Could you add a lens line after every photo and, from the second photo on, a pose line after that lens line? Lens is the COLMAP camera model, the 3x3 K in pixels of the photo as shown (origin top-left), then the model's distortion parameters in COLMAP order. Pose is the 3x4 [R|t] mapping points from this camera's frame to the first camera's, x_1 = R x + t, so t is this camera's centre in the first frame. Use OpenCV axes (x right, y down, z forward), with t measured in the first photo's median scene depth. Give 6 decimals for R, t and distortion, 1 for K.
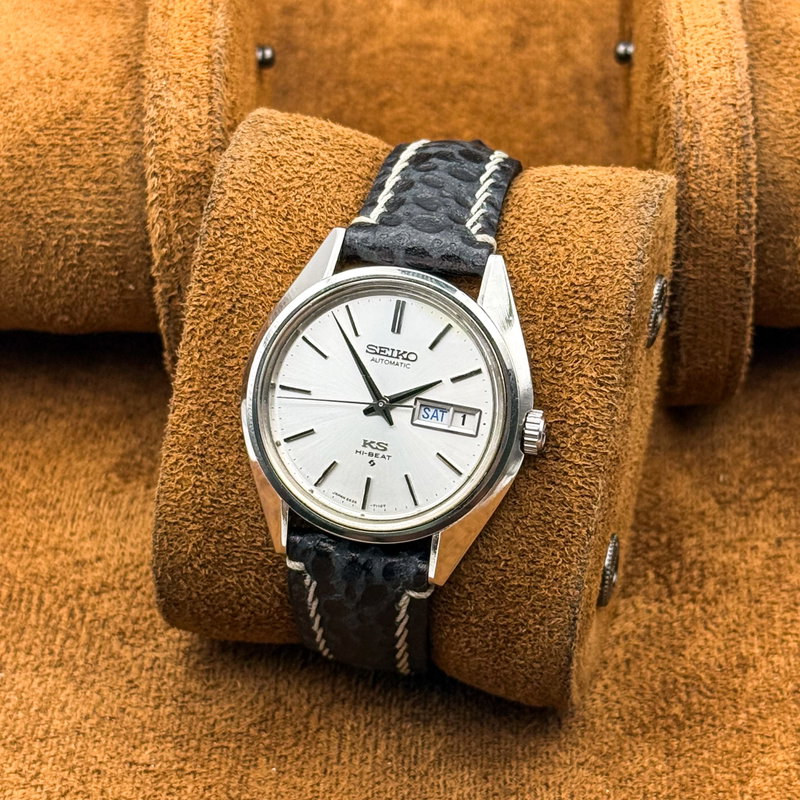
lens RADIAL K [[2206.7, 0, 400.1], [0, 2206.7, 434.5], [0, 0, 1]] dist [-0.135781, 6.757514]
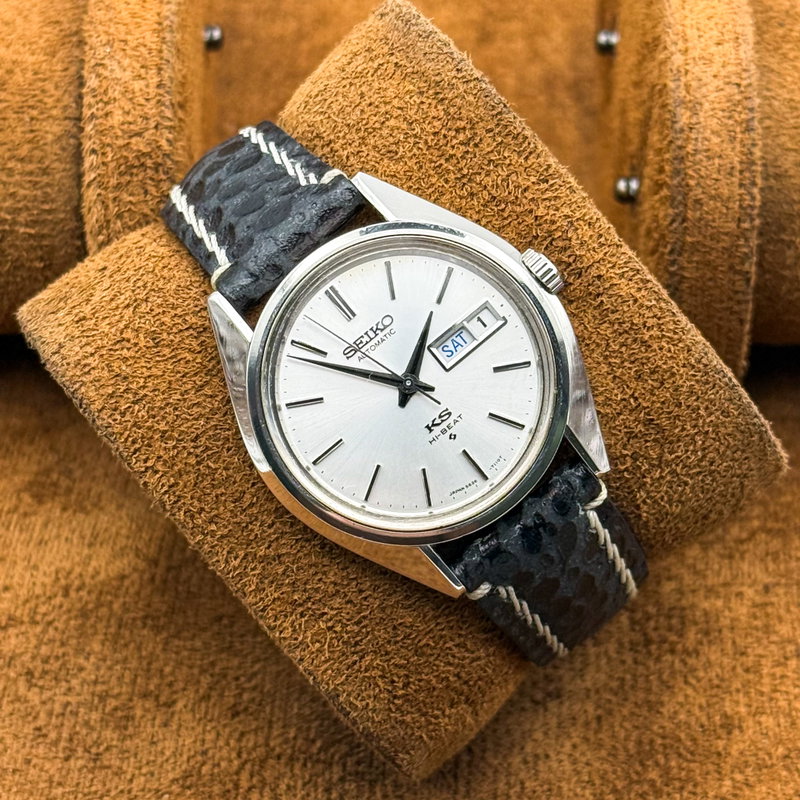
lens RADIAL K [[2206.7, 0, 400.1], [0, 2206.7, 434.5], [0, 0, 1]] dist [-0.135781, 6.757514]
pose [[0.624970, -0.756973, 0.190800, -0.182927], [0.771507, 0.636214, -0.002998, -0.000715], [-0.119121, 0.149077, 0.981624, 0.160230]]
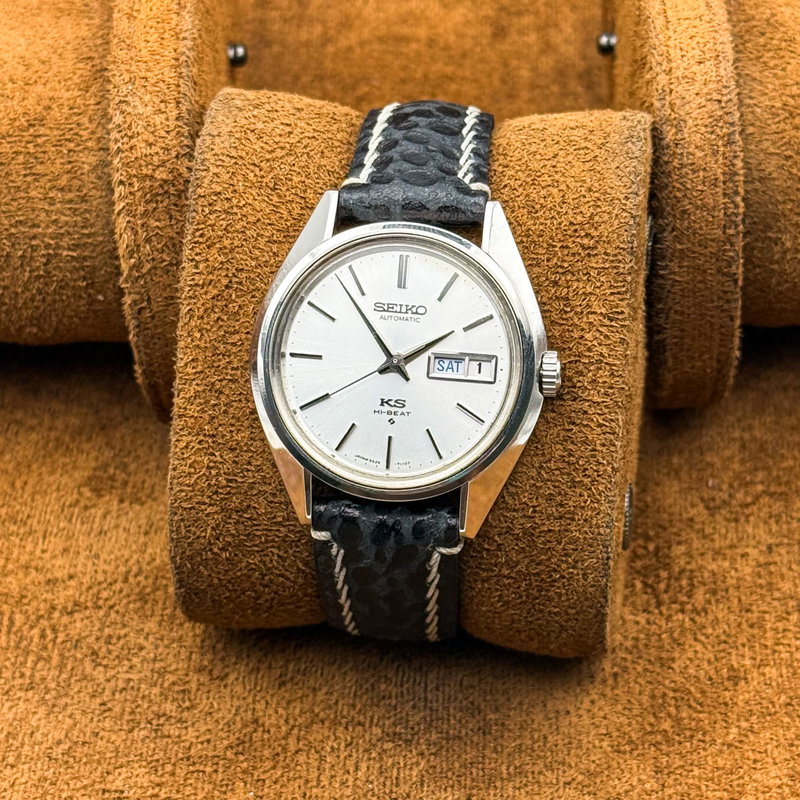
lens RADIAL K [[2206.7, 0, 400.1], [0, 2206.7, 434.5], [0, 0, 1]] dist [-0.135781, 6.757514]
pose [[0.991700, -0.102055, 0.078205, -0.084751], [0.104566, 0.994104, -0.028703, 0.046361], [-0.074814, 0.036642, 0.996524, 0.014021]]
